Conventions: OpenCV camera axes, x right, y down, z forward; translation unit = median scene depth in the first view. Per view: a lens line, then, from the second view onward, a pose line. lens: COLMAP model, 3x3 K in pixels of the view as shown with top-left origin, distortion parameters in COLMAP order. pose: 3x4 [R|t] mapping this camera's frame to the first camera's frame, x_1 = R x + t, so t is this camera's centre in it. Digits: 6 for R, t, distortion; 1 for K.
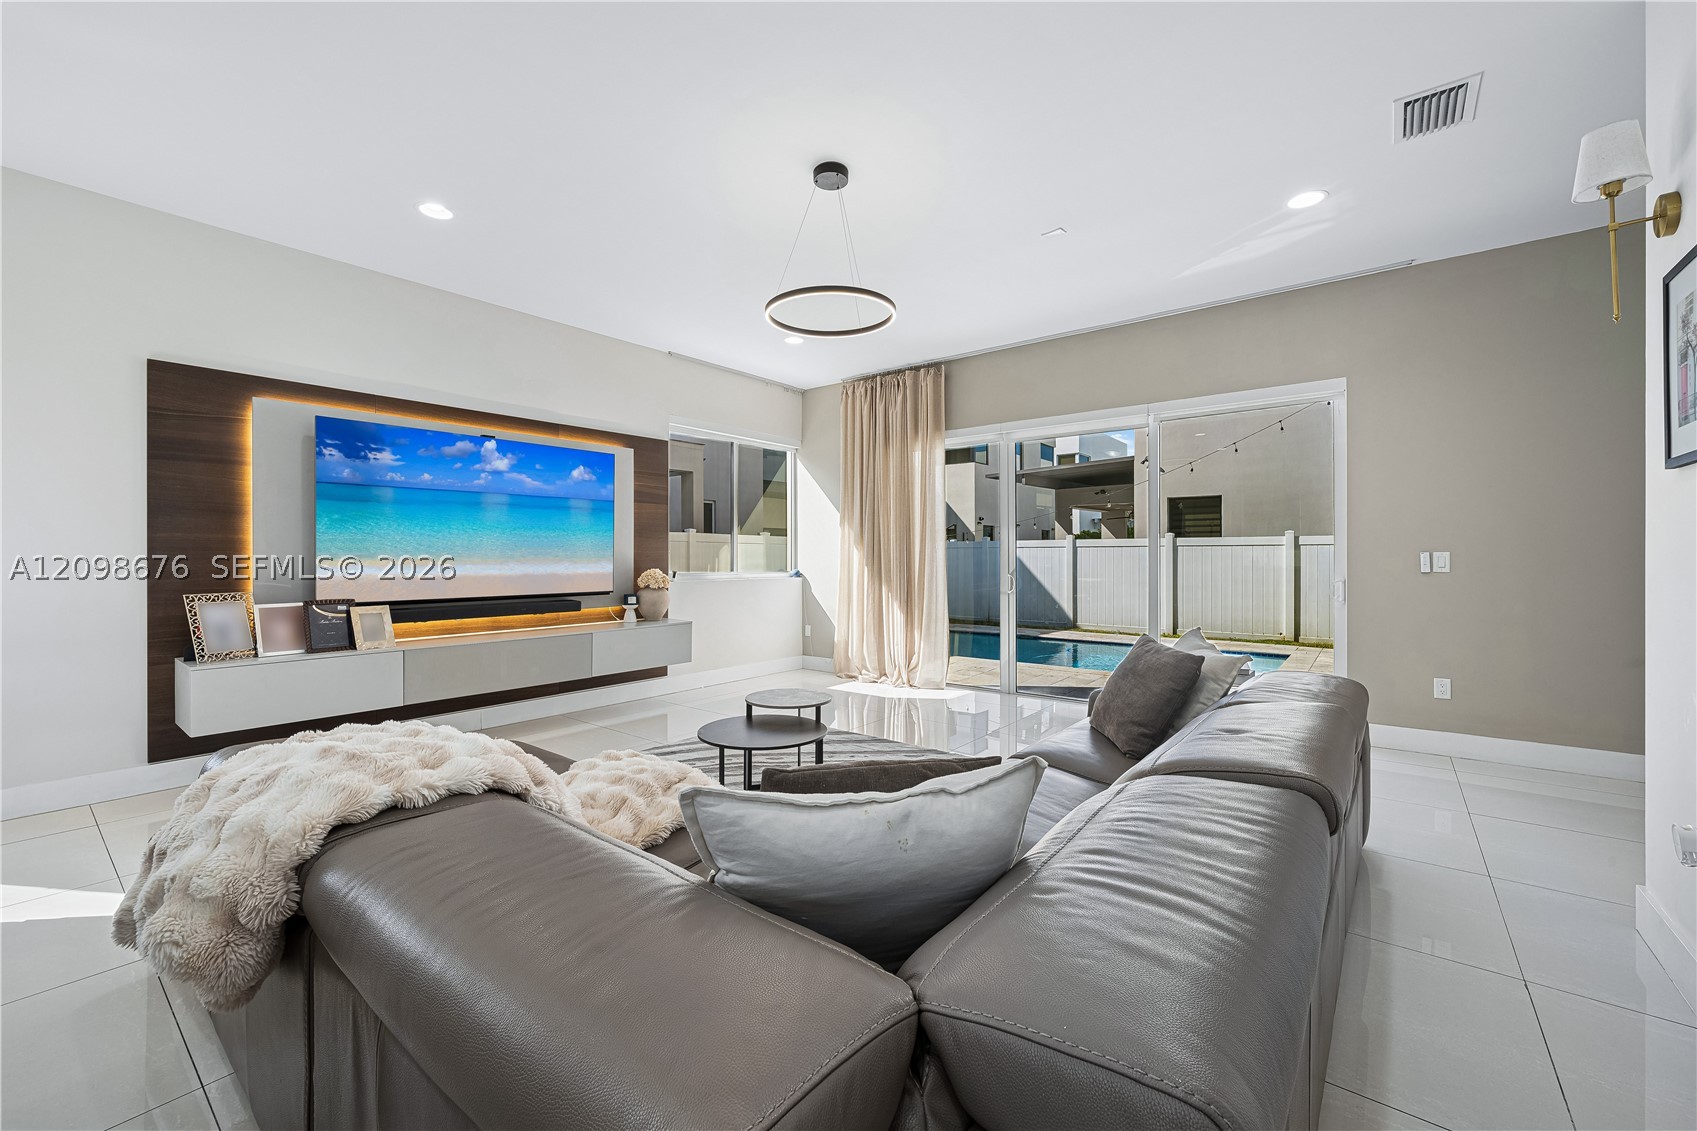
lens RADIAL K [[686.8, 0, 829.6], [0, 686.8, 560.1], [0, 0, 1]] dist [0.000784, -0.000124]
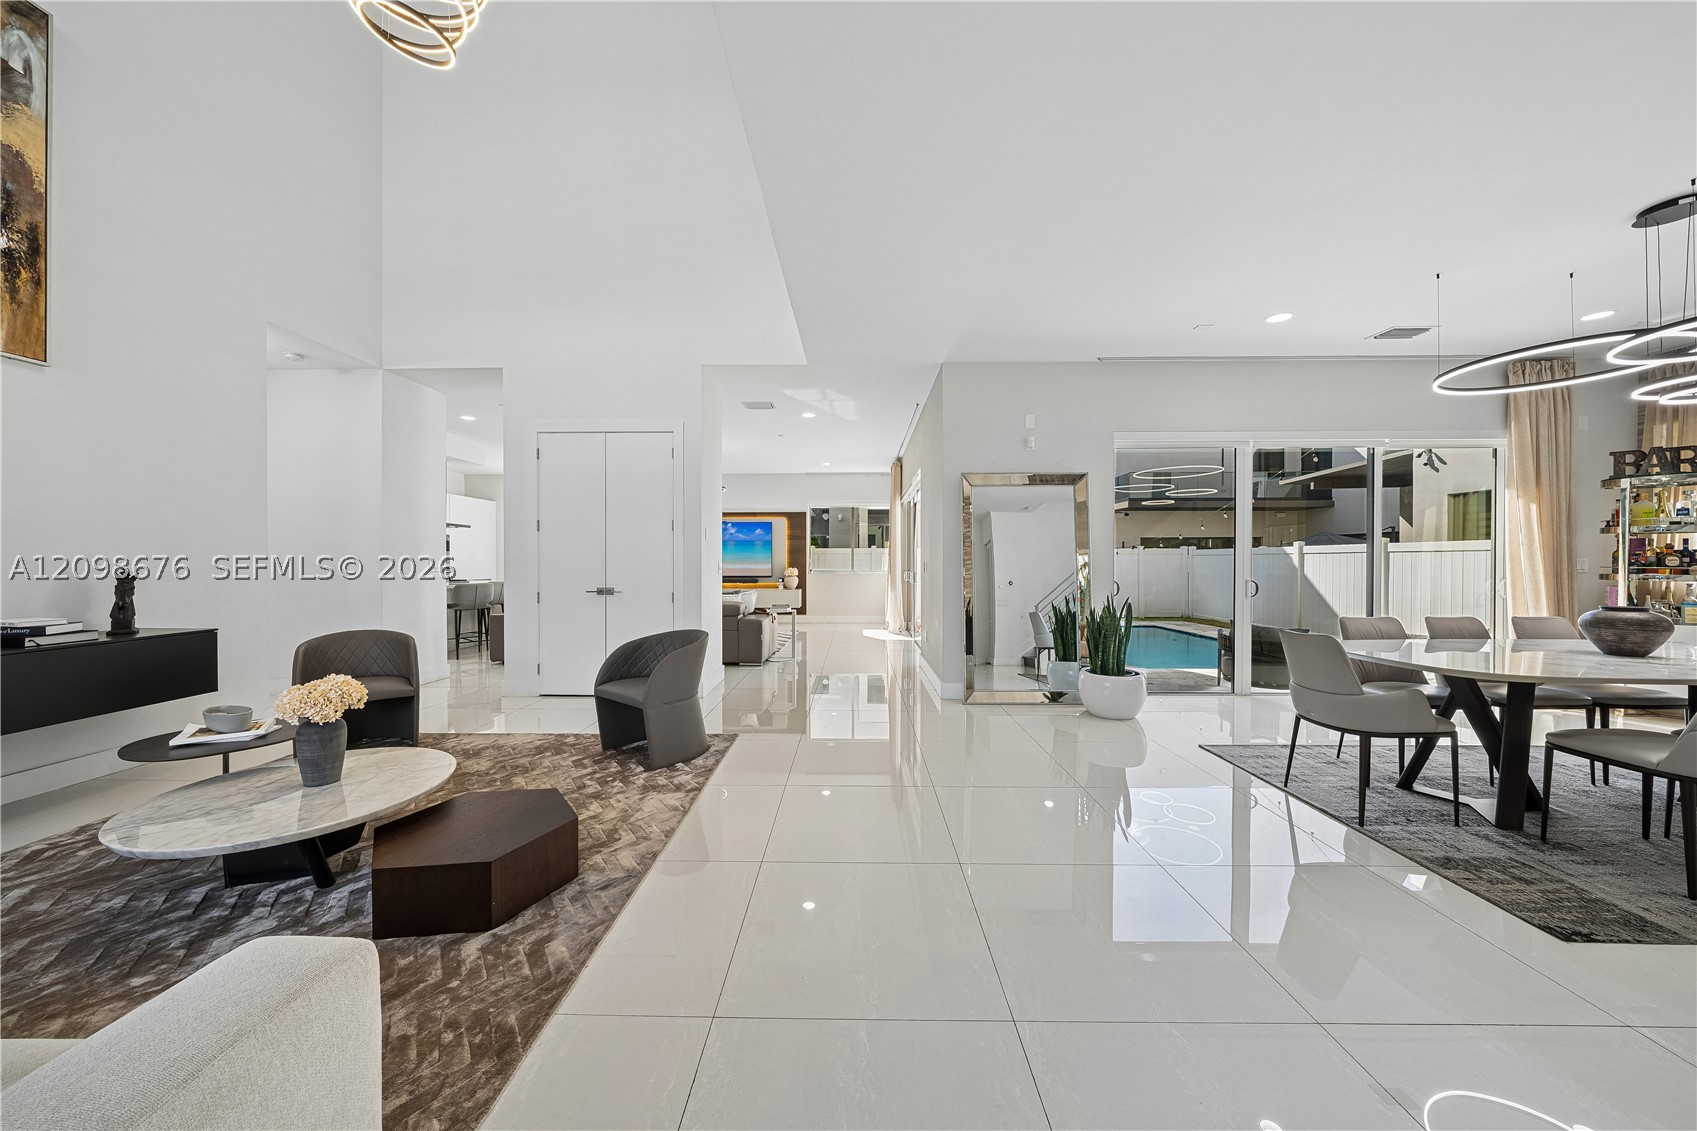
lens RADIAL K [[585.2, 0, 842.3], [0, 585.2, 564.6], [0, 0, 1]] dist [-0.006802, 0.000360]
pose [[0.616983, 0.005541, -0.786957, 1.546122], [-0.003892, 0.999984, 0.003989, -0.007788], [0.786967, 0.000602, 0.616995, -0.120282]]
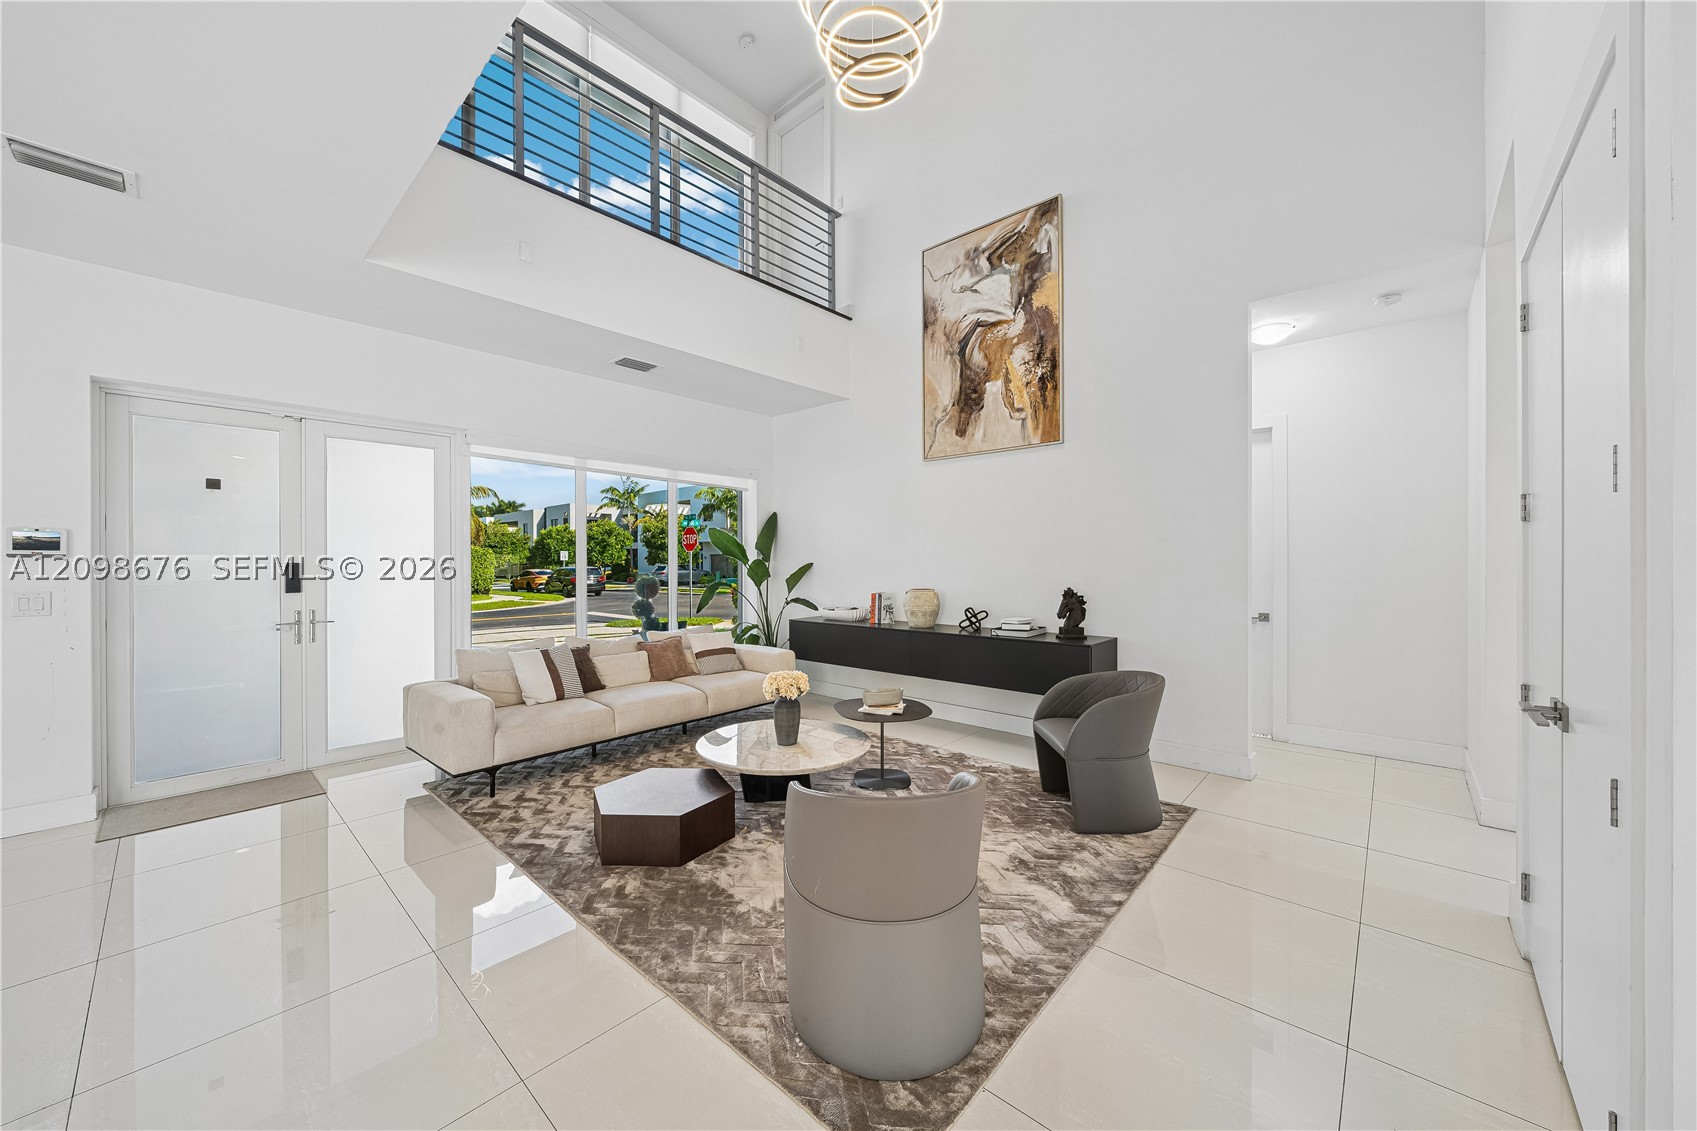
lens RADIAL K [[612.9, 0, 832.6], [0, 612.9, 557.2], [0, 0, 1]] dist [-0.002457, -0.000021]
pose [[-0.998322, 0.007771, 0.057375, 0.870128], [0.007501, 0.999960, -0.004907, -0.037009], [-0.057411, -0.004468, -0.998341, 0.499943]]
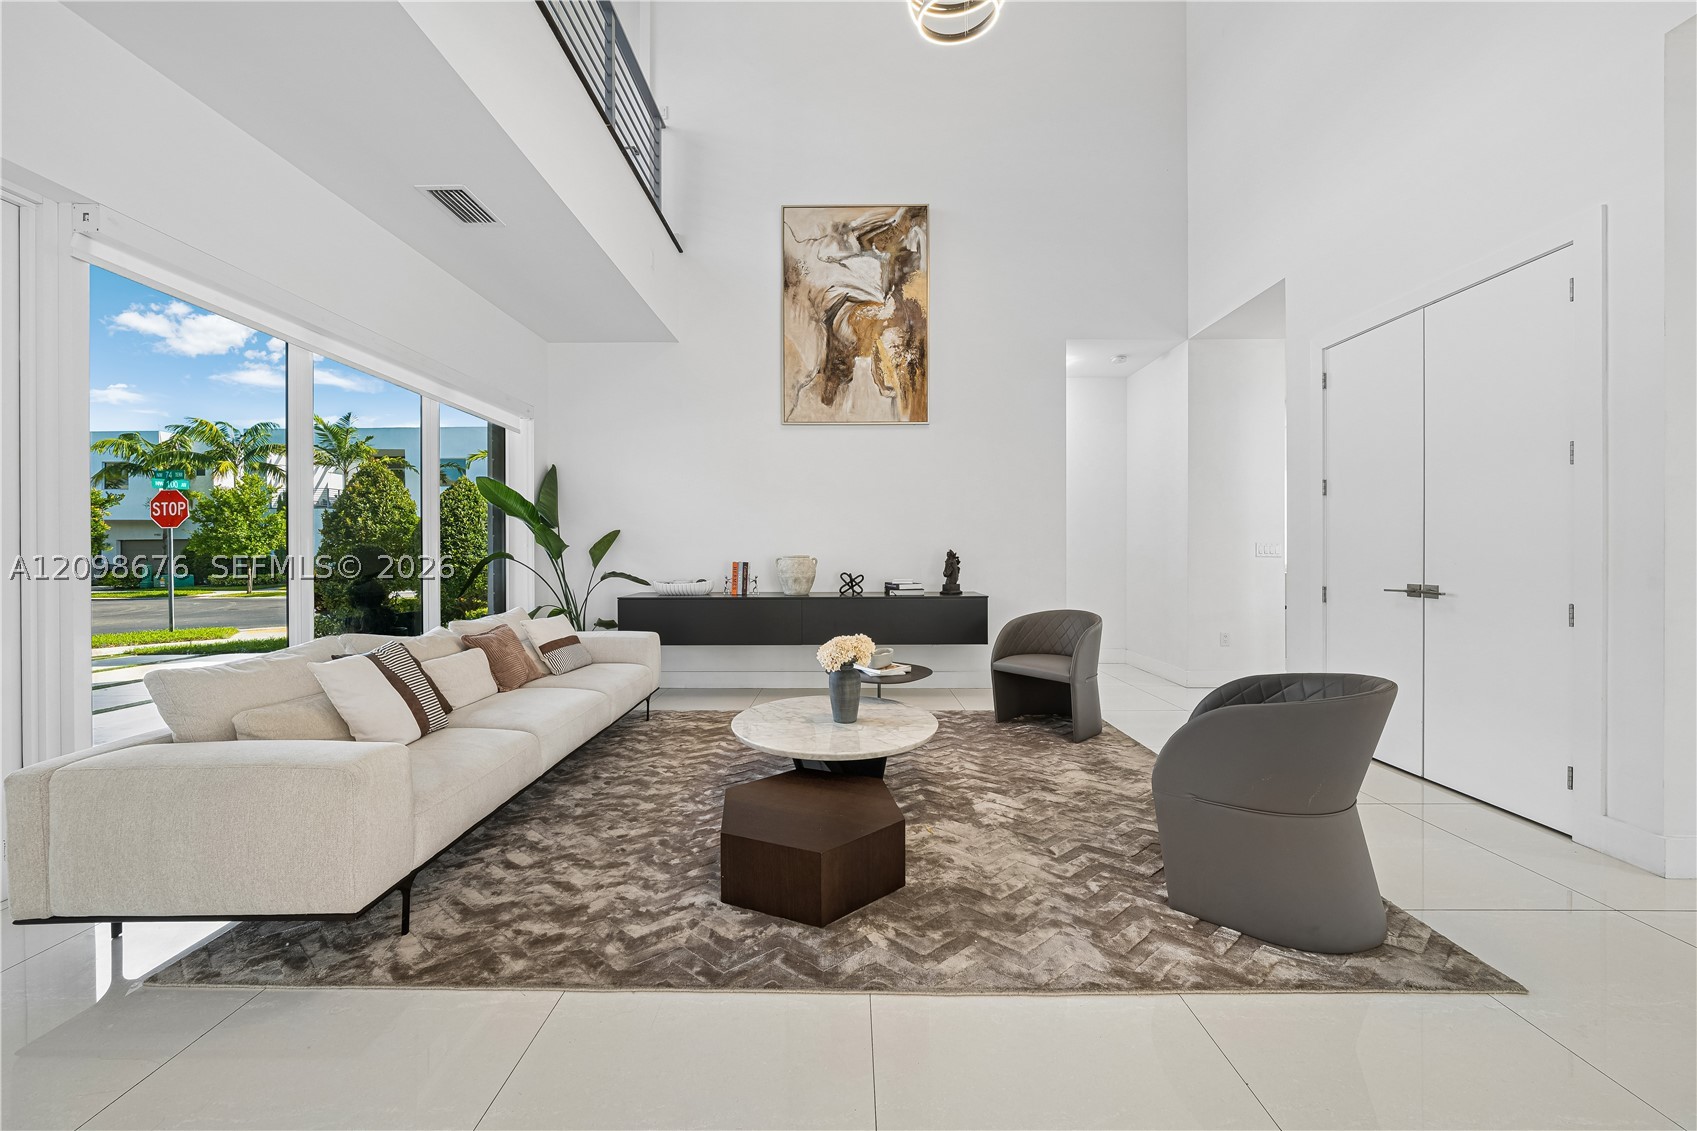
lens RADIAL K [[585.2, 0, 836.8], [0, 585.2, 552.1], [0, 0, 1]] dist [-0.006802, 0.000360]
pose [[-0.785462, 0.004689, -0.618892, 1.297421], [0.003513, 0.999989, 0.003118, 0.002386], [0.618900, 0.000275, -0.785470, 0.261346]]
